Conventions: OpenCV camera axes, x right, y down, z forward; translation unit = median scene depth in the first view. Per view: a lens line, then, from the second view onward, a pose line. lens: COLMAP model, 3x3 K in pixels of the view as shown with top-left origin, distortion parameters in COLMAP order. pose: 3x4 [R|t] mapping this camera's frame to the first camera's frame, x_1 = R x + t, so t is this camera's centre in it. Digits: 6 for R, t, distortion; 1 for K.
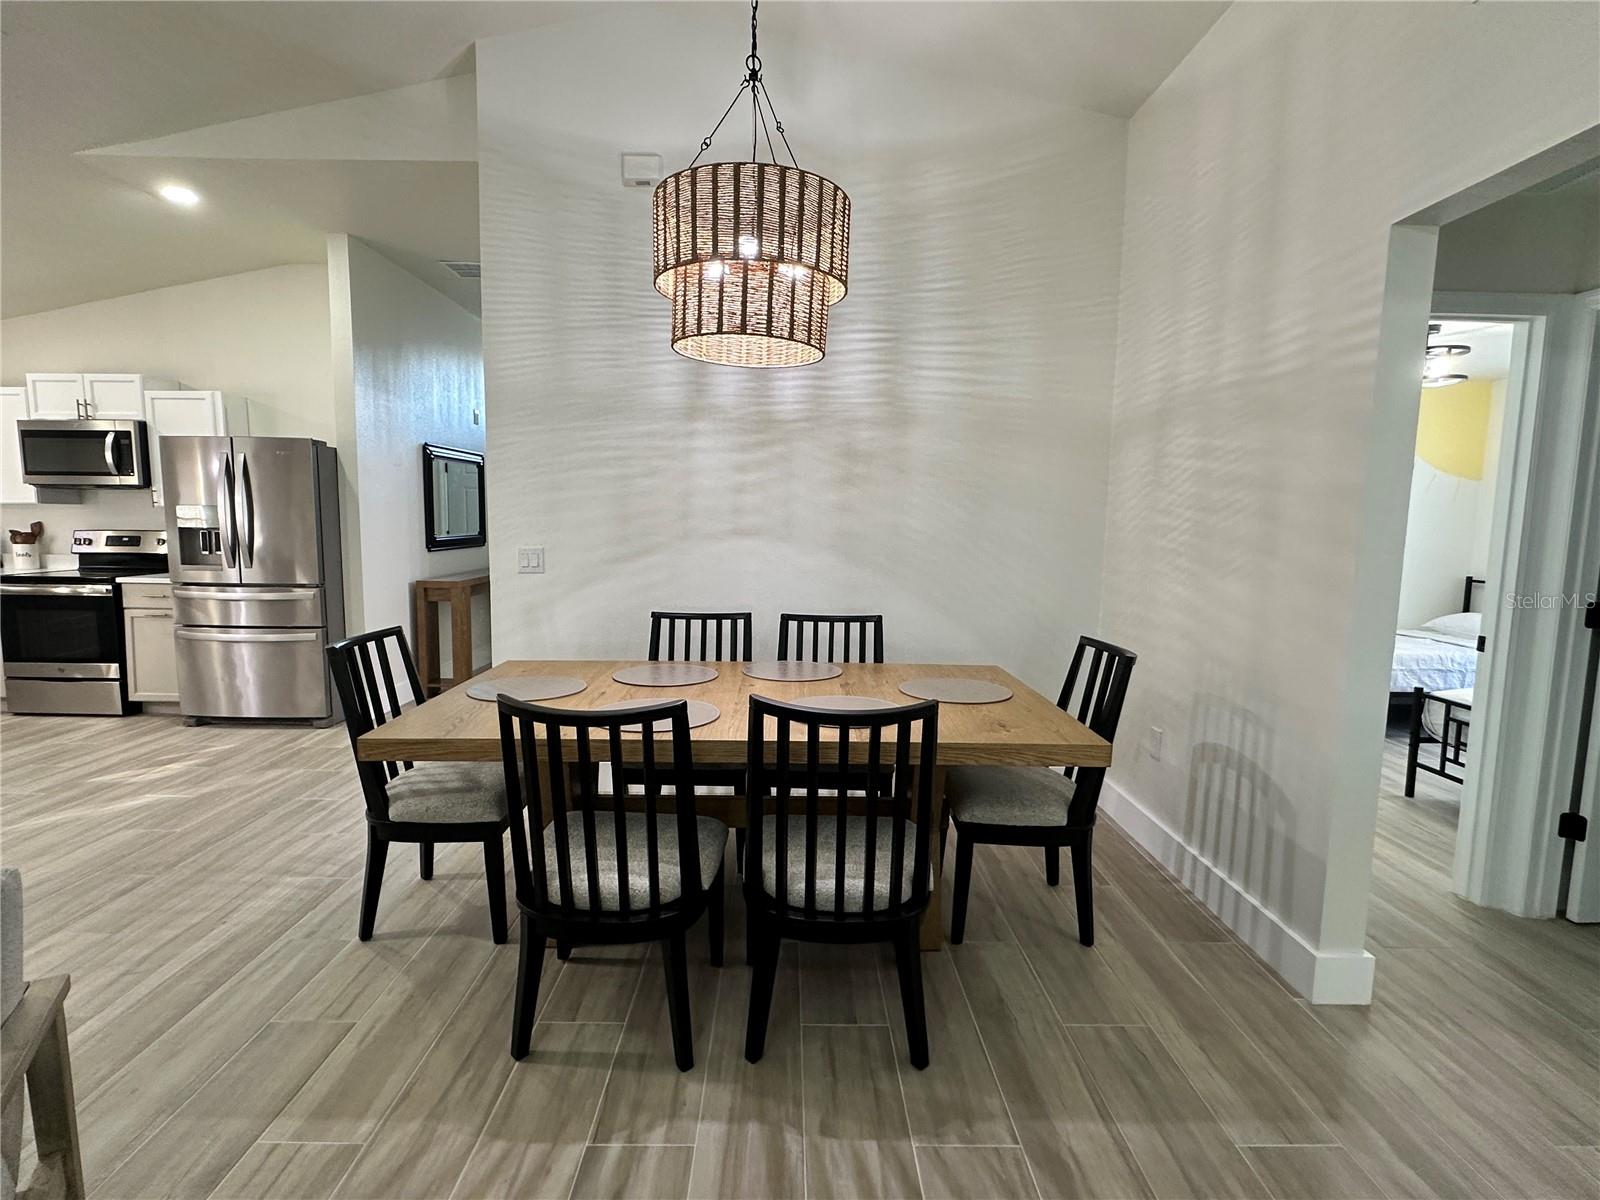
lens RADIAL K [[791.4, 0, 793.2], [0, 791.4, 603.4], [0, 0, 1]] dist [0.001549, -0.000200]
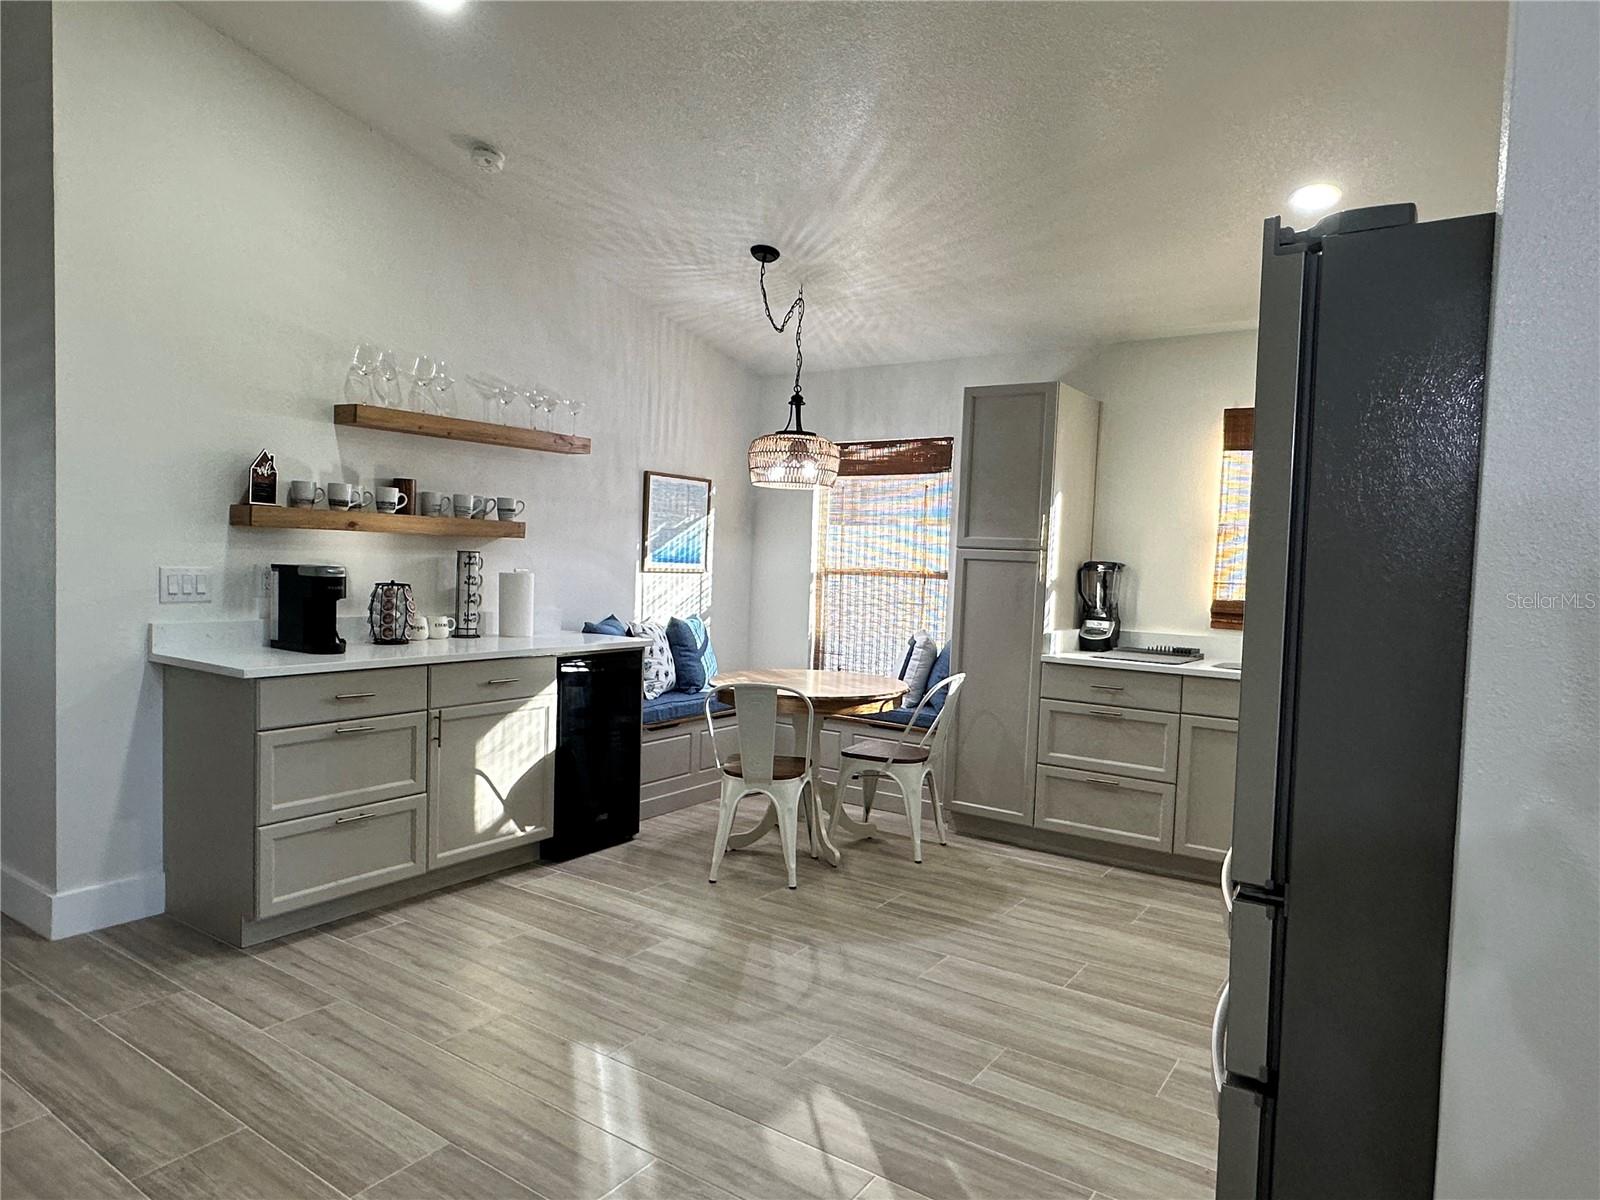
lens RADIAL K [[998.1, 0, 798.5], [0, 998.1, 605.6], [0, 0, 1]] dist [-0.002137, 0.002417]
pose [[-0.563715, 0.008941, -0.825921, -0.280468], [-0.131408, 0.986235, 0.100366, -0.104756], [0.815449, 0.165110, -0.554781, 0.969758]]
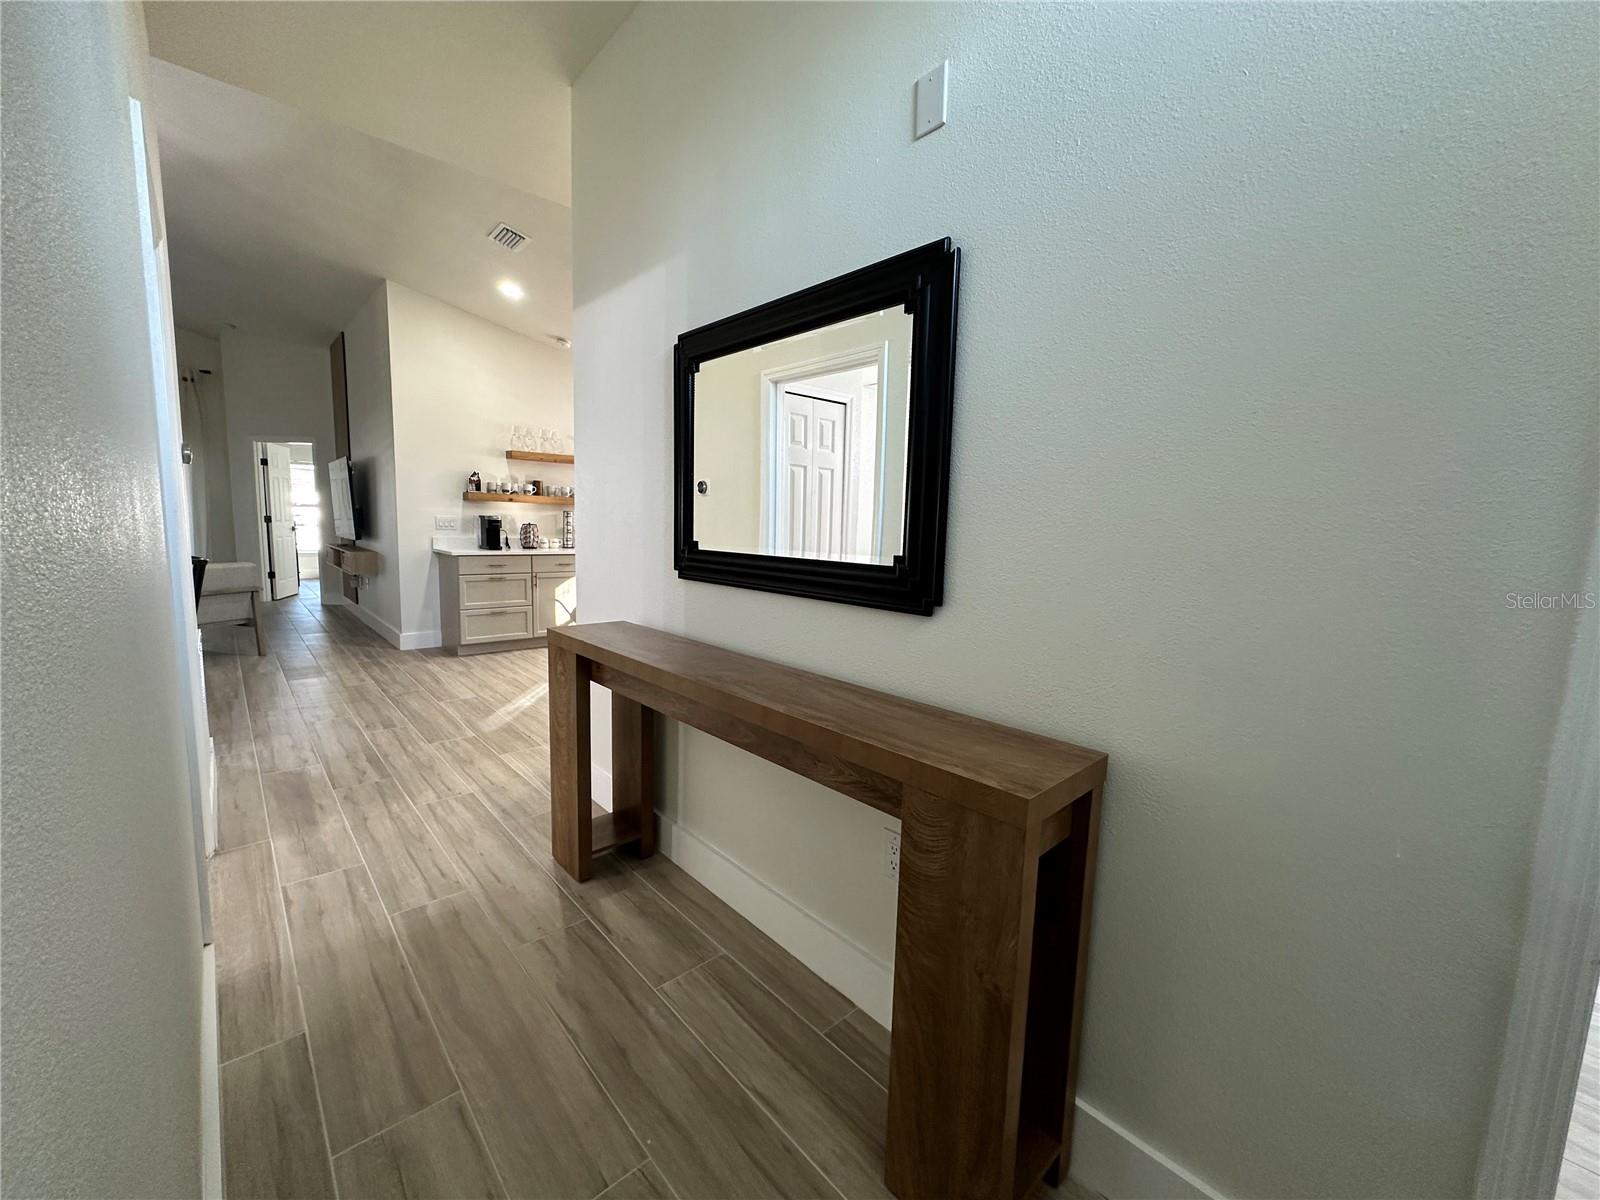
lens RADIAL K [[640.9, 0, 800.9], [0, 640.9, 597.0], [0, 0, 1]] dist [-0.003128, 0.001009]
pose [[-0.735397, 0.041953, -0.676336, -0.292910], [-0.117464, 0.975080, 0.188206, -0.156478], [0.667378, 0.217851, -0.712143, 1.516784]]
